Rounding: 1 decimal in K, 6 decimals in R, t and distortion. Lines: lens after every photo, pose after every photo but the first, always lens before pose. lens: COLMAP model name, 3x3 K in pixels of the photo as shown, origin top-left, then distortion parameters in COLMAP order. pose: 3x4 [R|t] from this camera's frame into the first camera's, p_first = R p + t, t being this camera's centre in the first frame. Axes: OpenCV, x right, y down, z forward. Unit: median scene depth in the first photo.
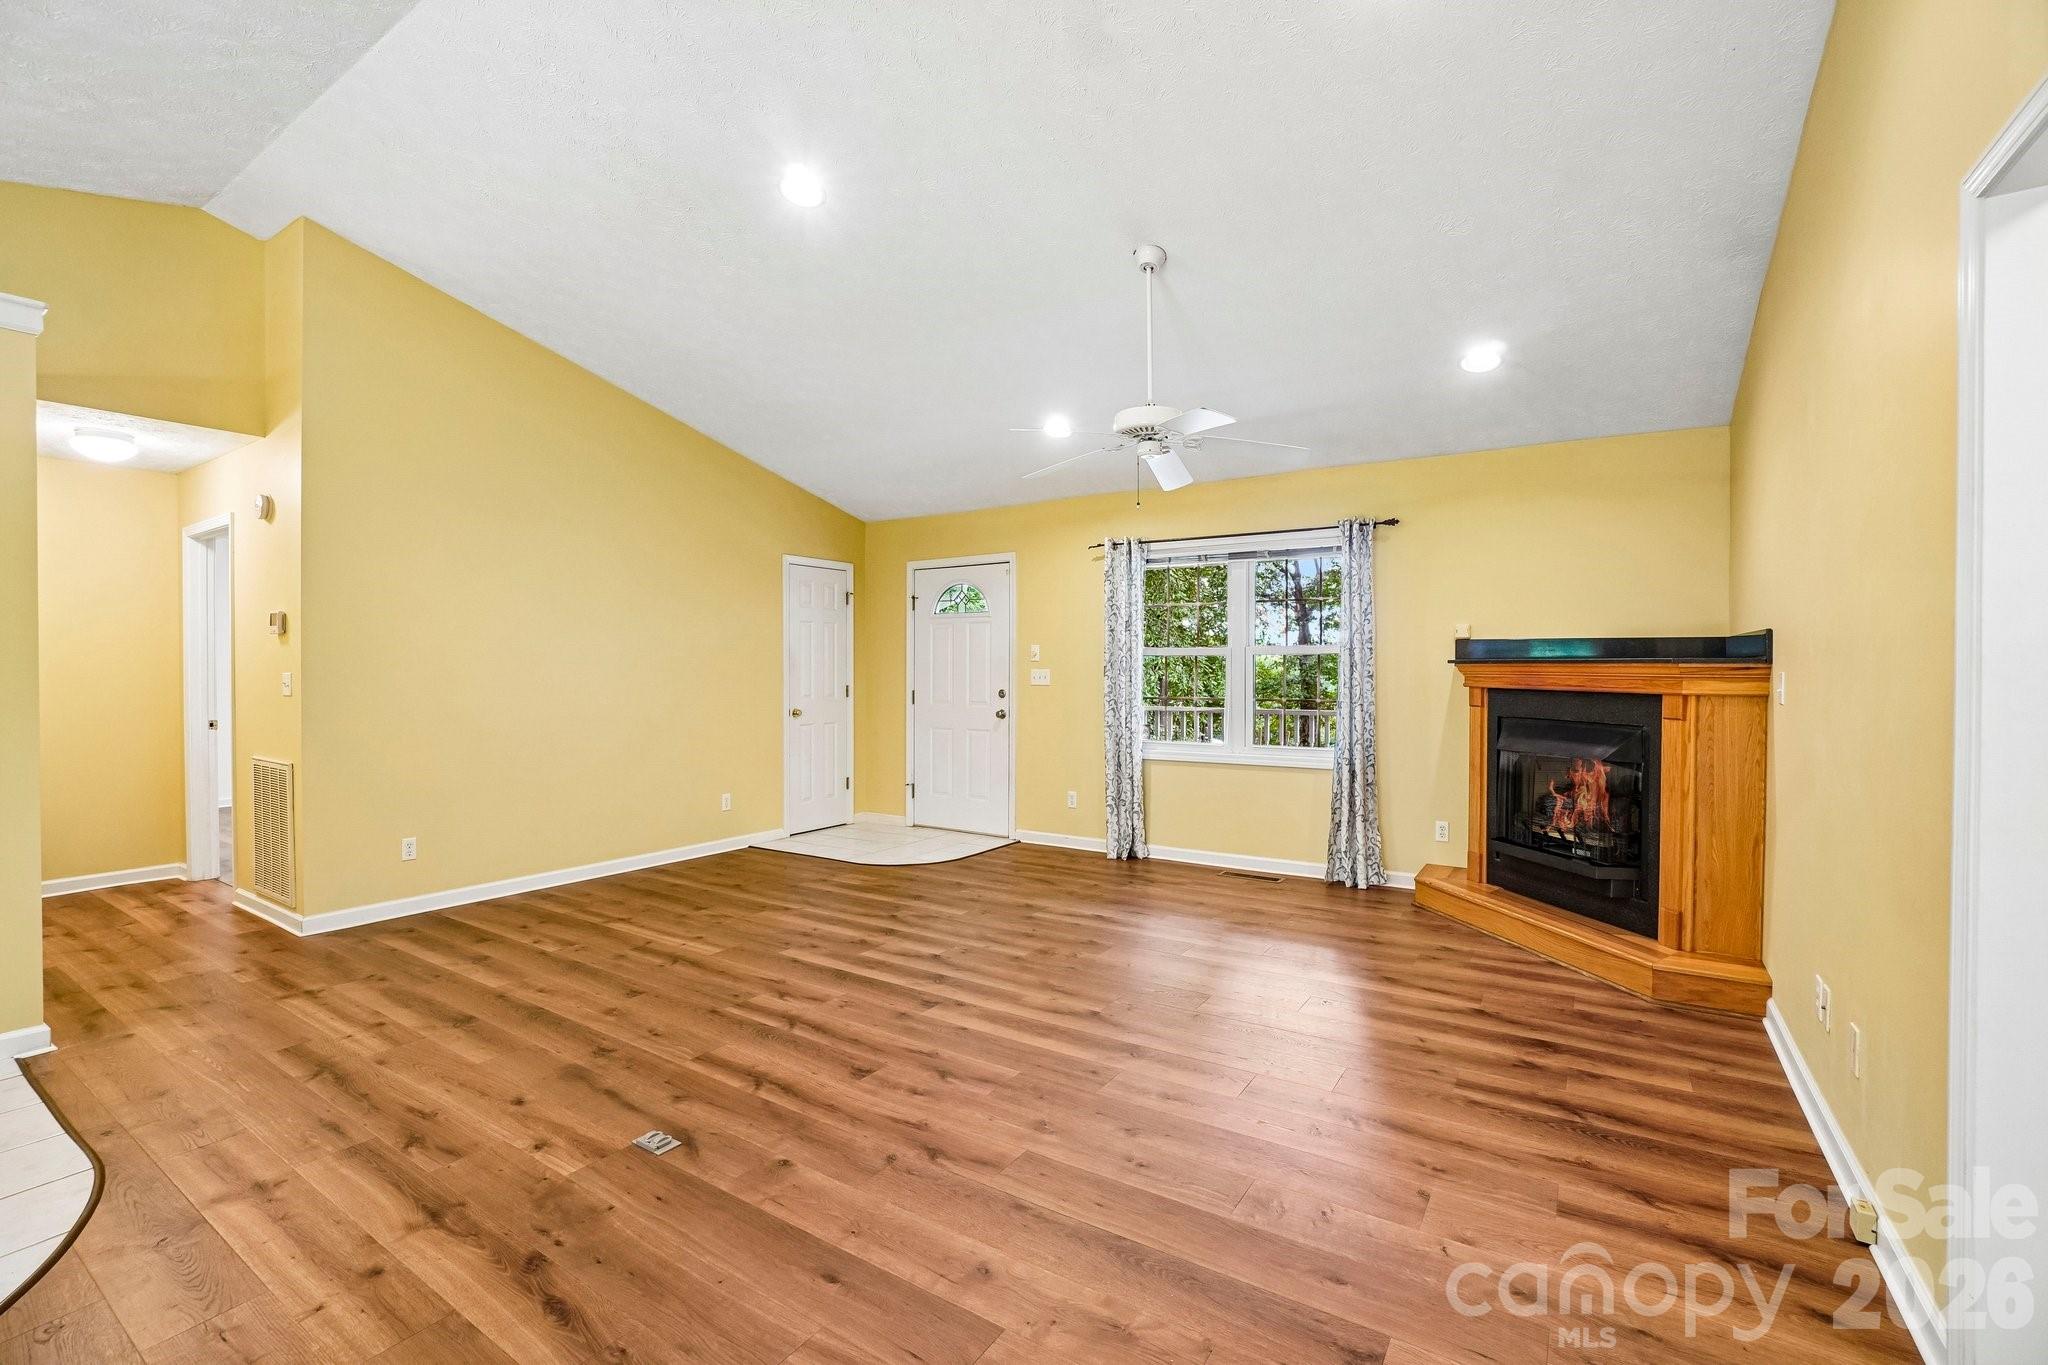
lens RADIAL K [[900.5, 0, 1016.3], [0, 900.5, 679.0], [0, 0, 1]] dist [-0.063724, 0.022545]
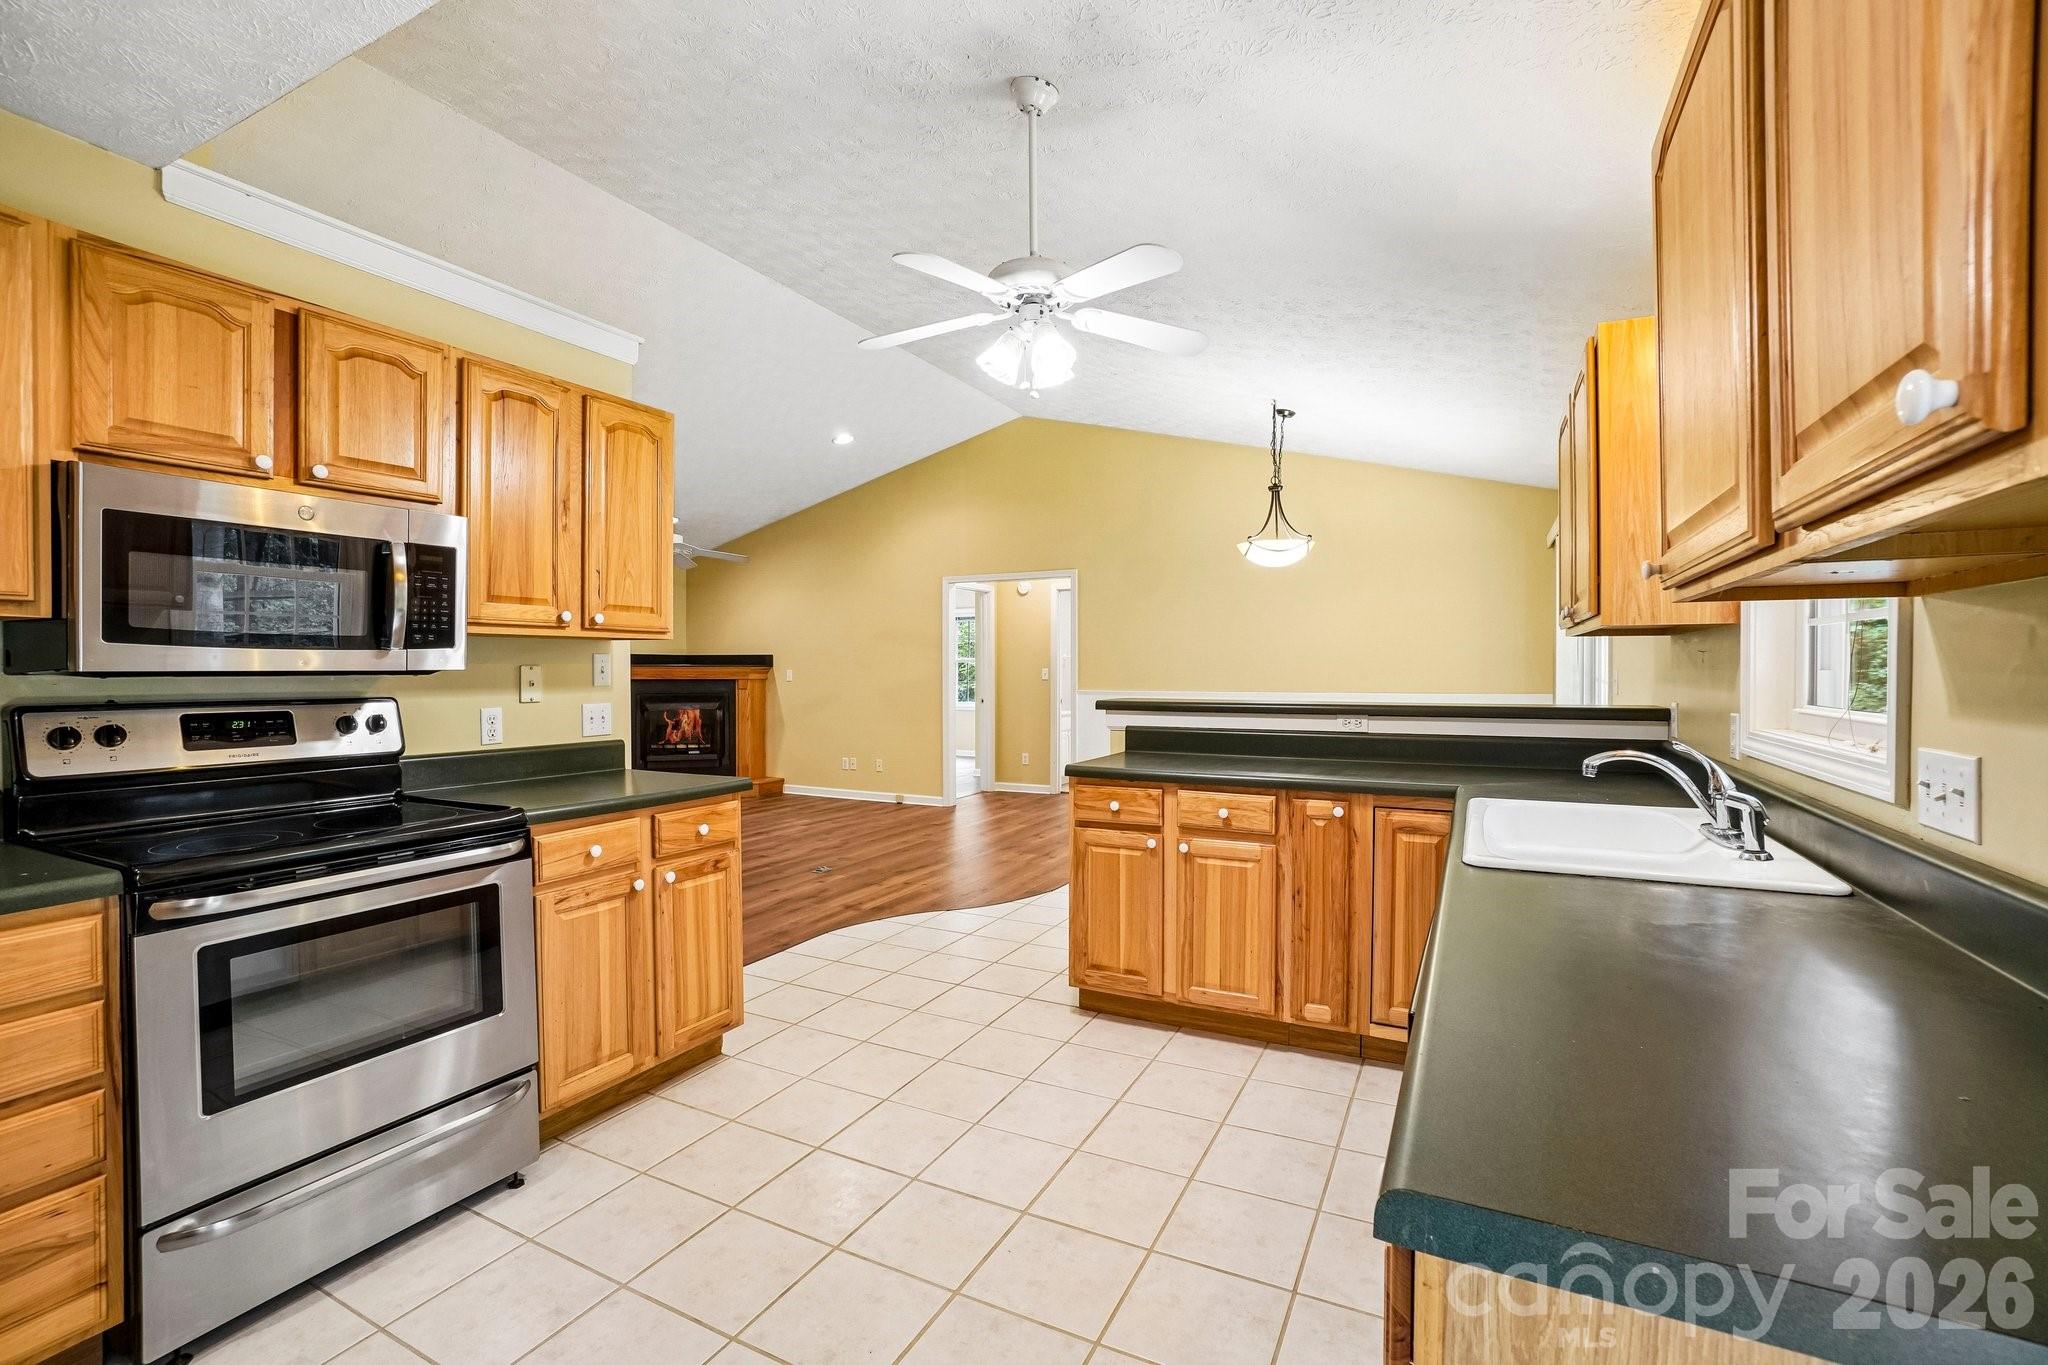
lens RADIAL K [[900.5, 0, 1016.3], [0, 900.5, 679.0], [0, 0, 1]] dist [-0.063724, 0.022545]
pose [[-0.107509, -0.011692, 0.994135, -1.644721], [0.013730, 0.999818, 0.013243, -0.005871], [-0.994109, 0.015073, -0.107329, 0.422872]]
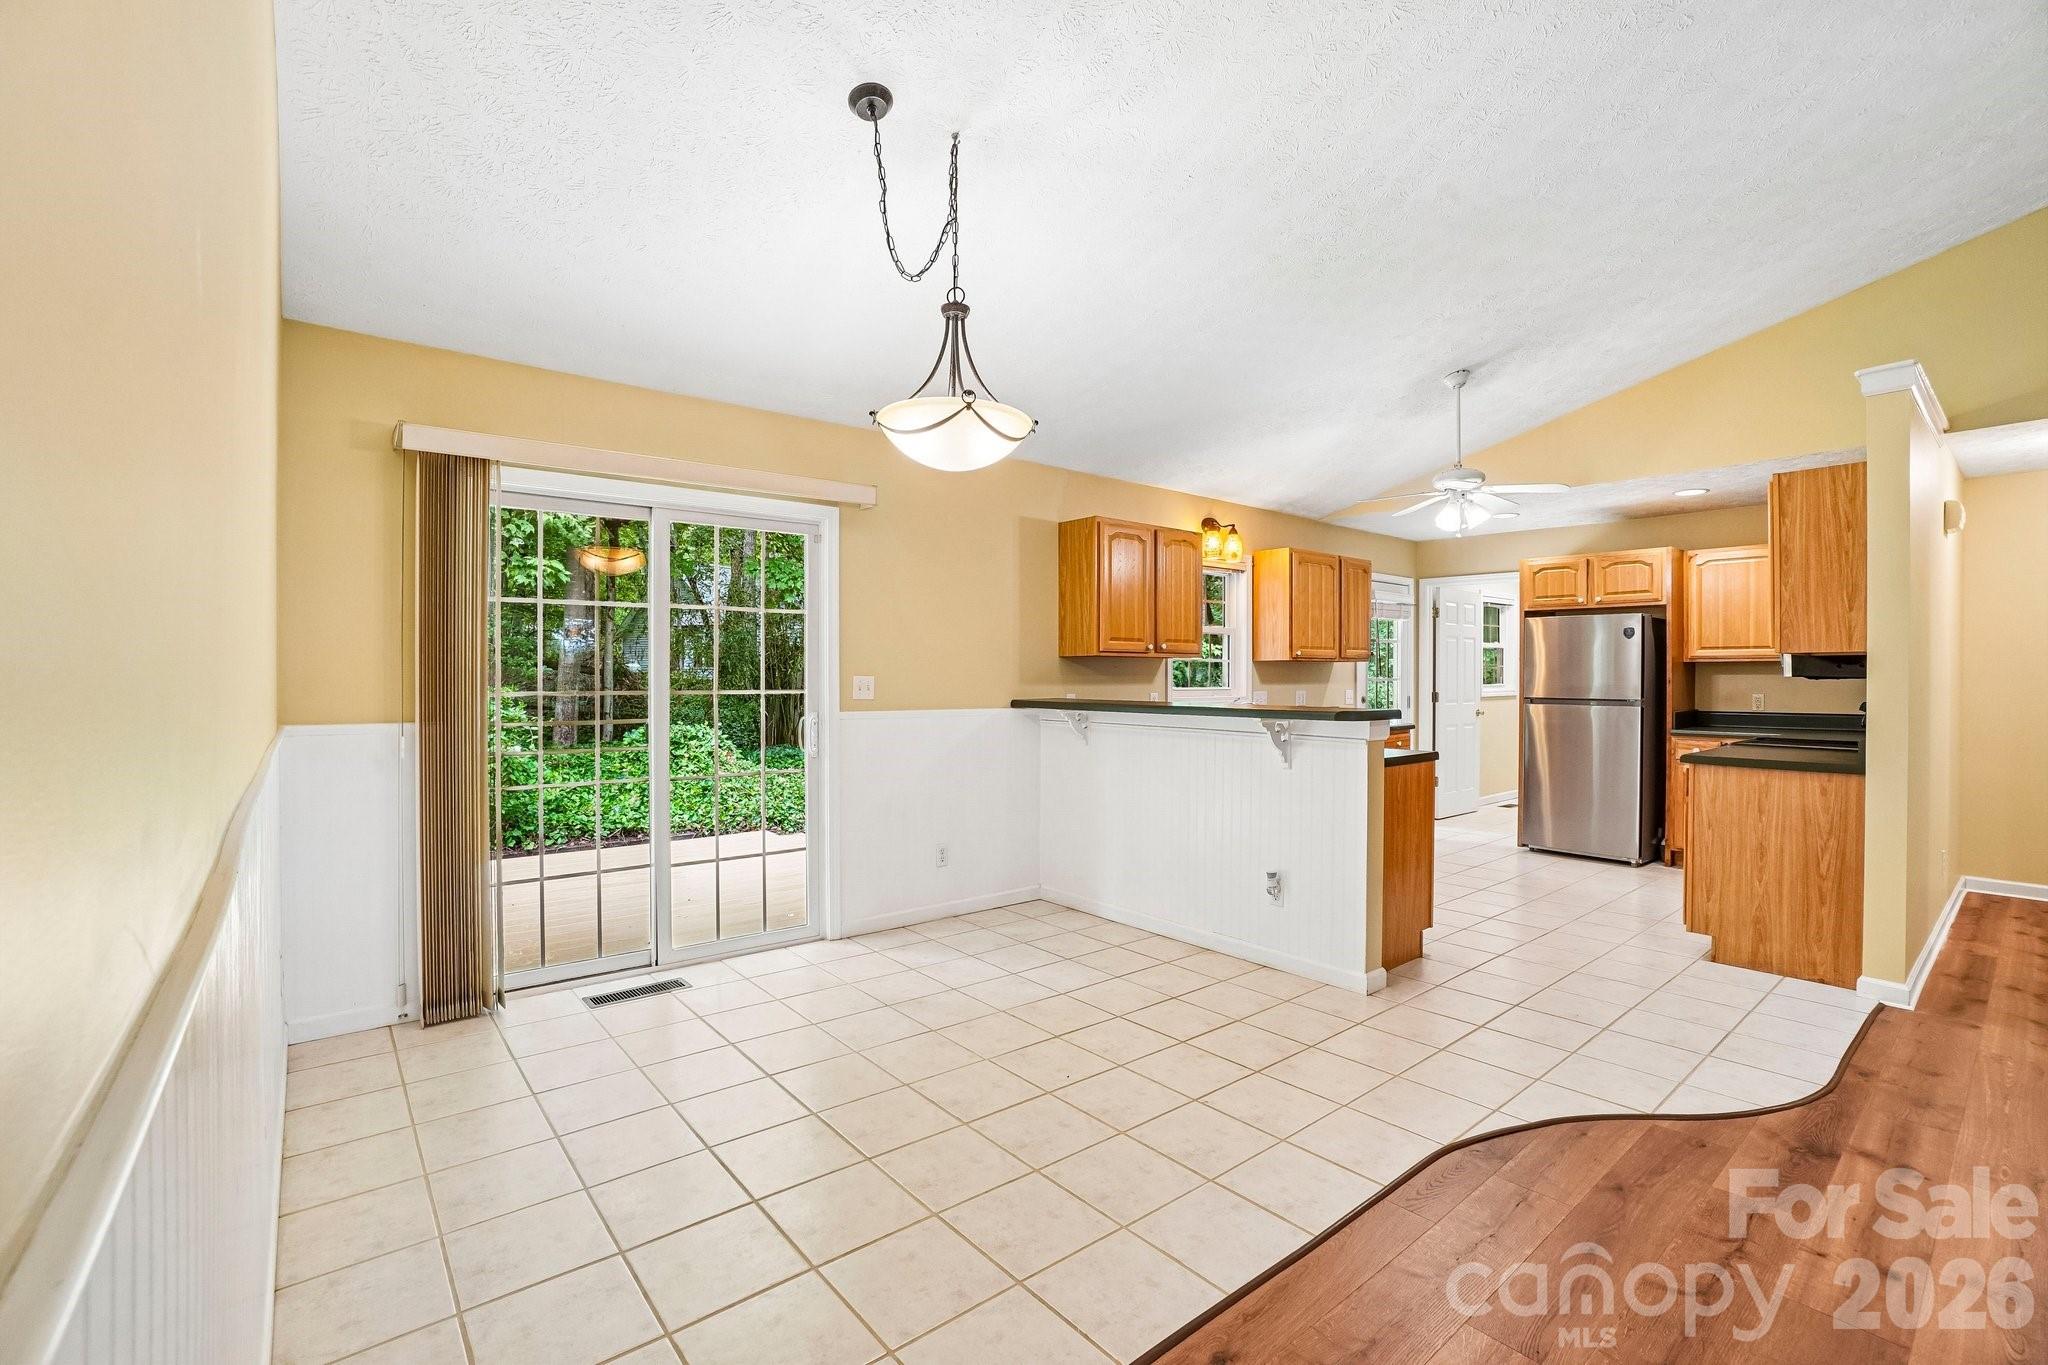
lens RADIAL K [[900.5, 0, 1016.3], [0, 900.5, 679.0], [0, 0, 1]] dist [-0.063724, 0.022545]
pose [[-0.293420, 0.003228, -0.955978, 0.230406], [-0.013647, 0.999878, 0.007565, -0.001026], [0.955886, 0.015266, -0.293341, 0.136407]]
